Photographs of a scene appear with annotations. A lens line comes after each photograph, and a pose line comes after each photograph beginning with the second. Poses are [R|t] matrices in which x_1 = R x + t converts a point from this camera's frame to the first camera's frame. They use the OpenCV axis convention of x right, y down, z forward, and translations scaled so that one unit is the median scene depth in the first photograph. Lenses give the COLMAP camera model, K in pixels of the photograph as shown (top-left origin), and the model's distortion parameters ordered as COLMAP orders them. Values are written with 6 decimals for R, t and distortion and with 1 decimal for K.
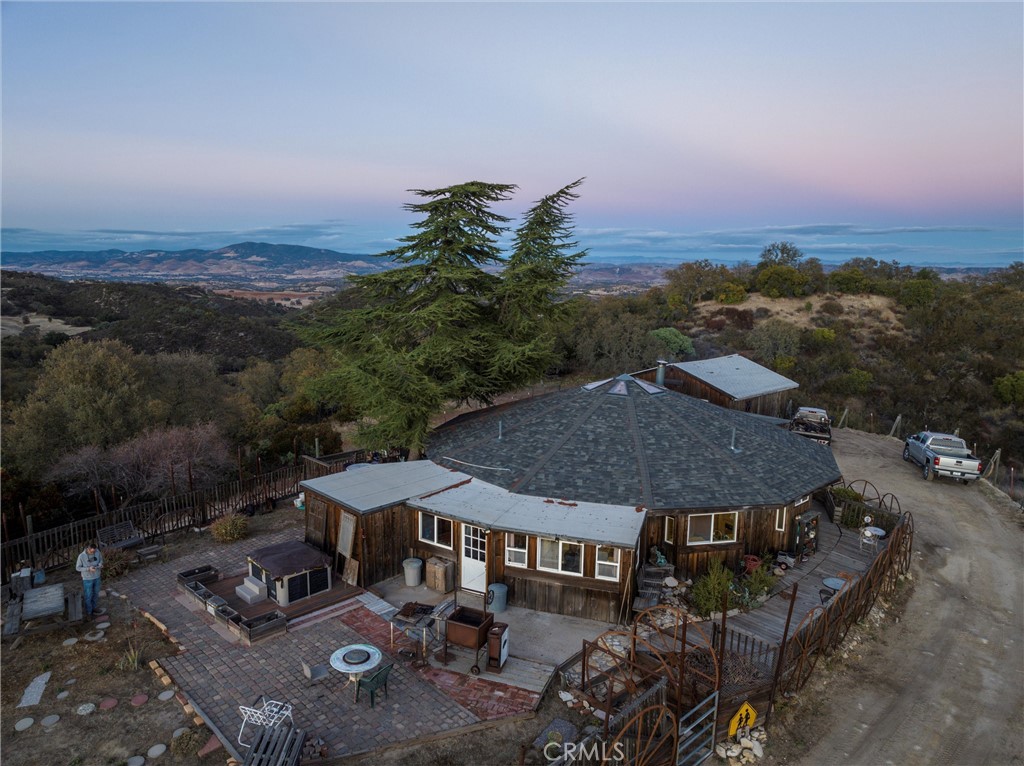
lens RADIAL K [[725.9, 0, 518.5], [0, 725.9, 392.5], [0, 0, 1]] dist [-0.030588, 0.016473]
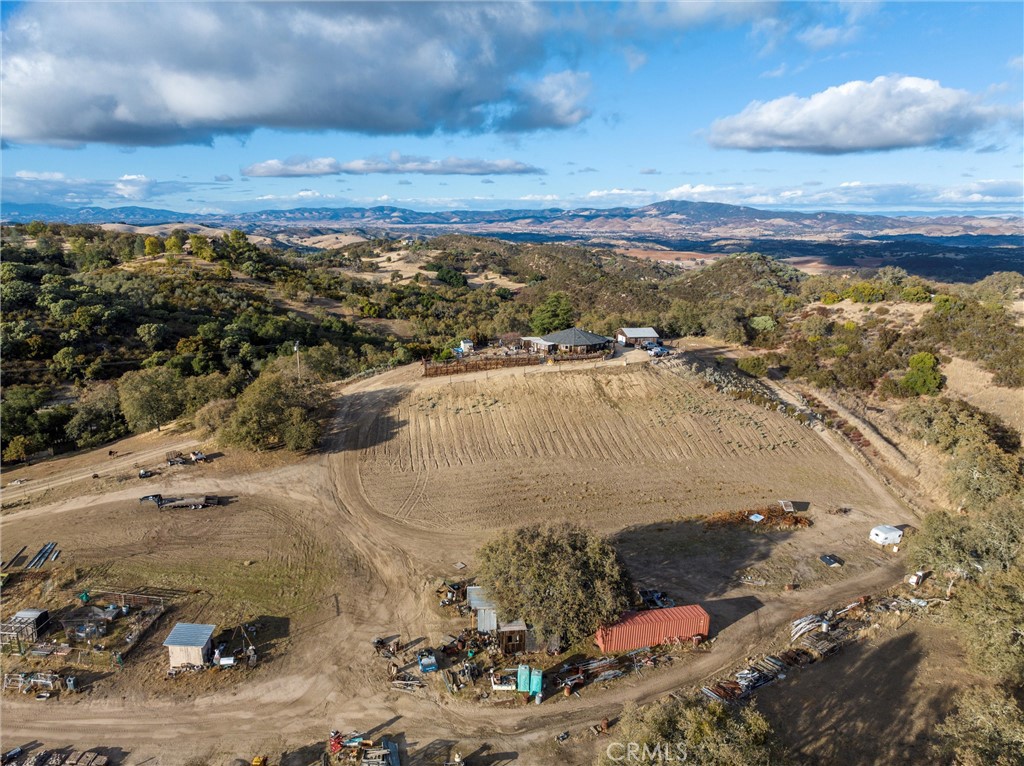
lens RADIAL K [[725.9, 0, 515.2], [0, 725.9, 355.2], [0, 0, 1]] dist [-0.030588, 0.016473]
pose [[0.848454, 0.093300, -0.520981, 0.597966], [-0.089656, 0.995450, 0.032260, 0.010935], [0.521620, 0.019338, 0.852959, -0.907768]]
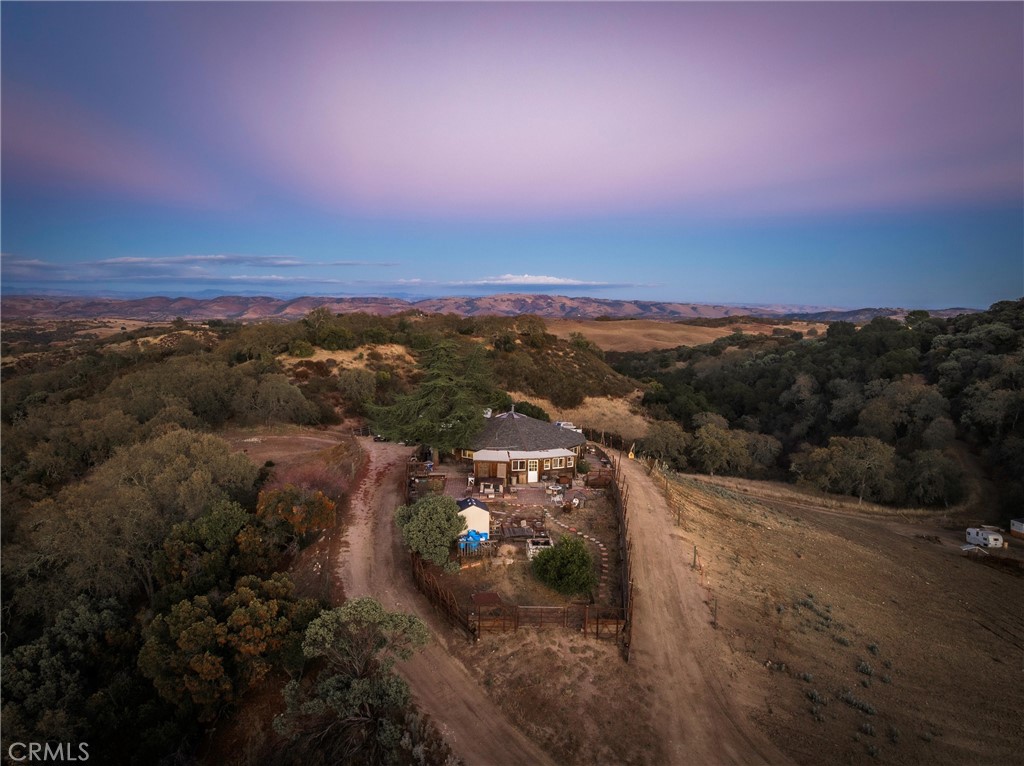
lens RADIAL K [[725.9, 0, 515.3], [0, 725.9, 363.4], [0, 0, 1]] dist [-0.030588, 0.016473]
pose [[0.715866, -0.067927, 0.694926, -0.354860], [0.124588, 0.991711, -0.031405, -0.023994], [-0.687033, 0.109062, 0.718395, -0.203176]]
